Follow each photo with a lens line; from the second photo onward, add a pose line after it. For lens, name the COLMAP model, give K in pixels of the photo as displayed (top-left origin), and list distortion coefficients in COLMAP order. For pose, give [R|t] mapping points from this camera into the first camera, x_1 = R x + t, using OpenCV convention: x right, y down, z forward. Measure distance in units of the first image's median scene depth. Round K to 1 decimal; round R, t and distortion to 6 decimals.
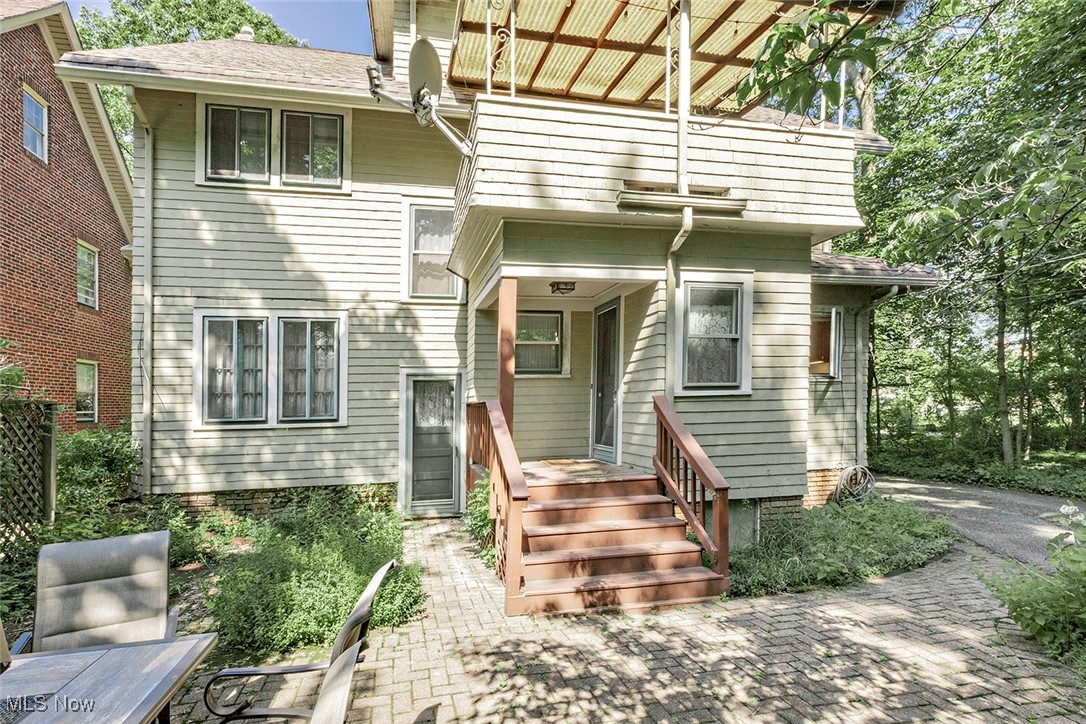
lens RADIAL K [[485.7, 0, 543.0], [0, 485.7, 362.0], [0, 0, 1]] dist [0.001297, -0.000156]
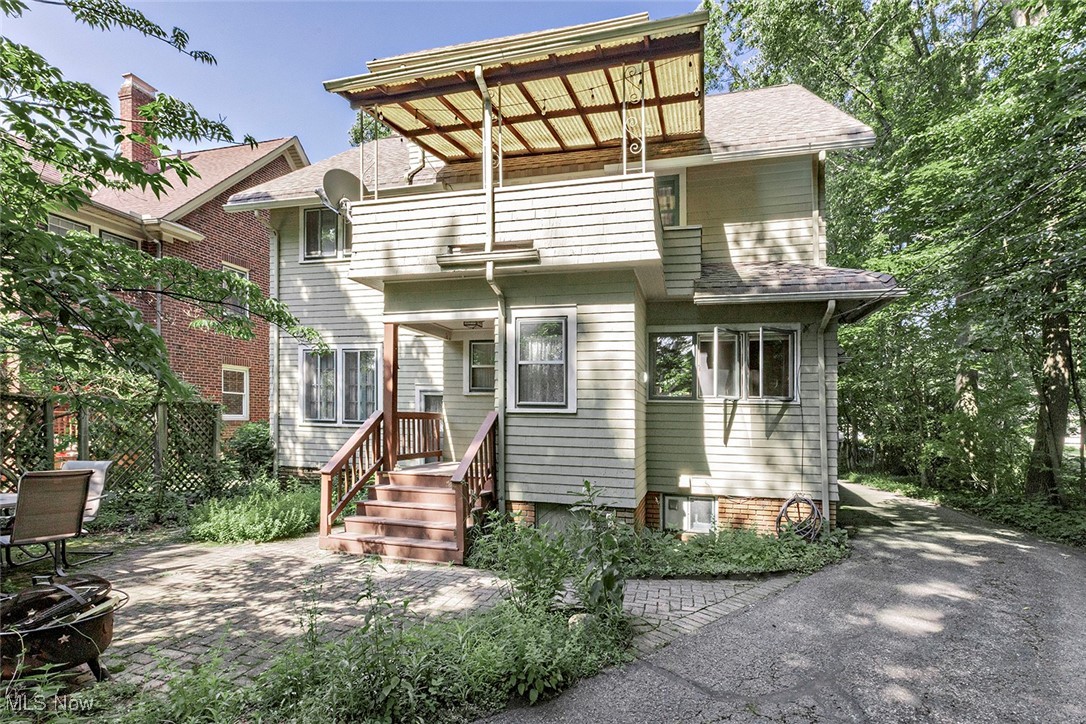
lens RADIAL K [[496.5, 0, 542.4], [0, 496.5, 370.8], [0, 0, 1]] dist [-0.000688, 0.000142]
pose [[0.900610, -0.002437, -0.434622, 0.649210], [-0.002011, 0.999950, -0.009775, -0.015562], [0.434624, 0.009678, 0.900560, -0.063776]]
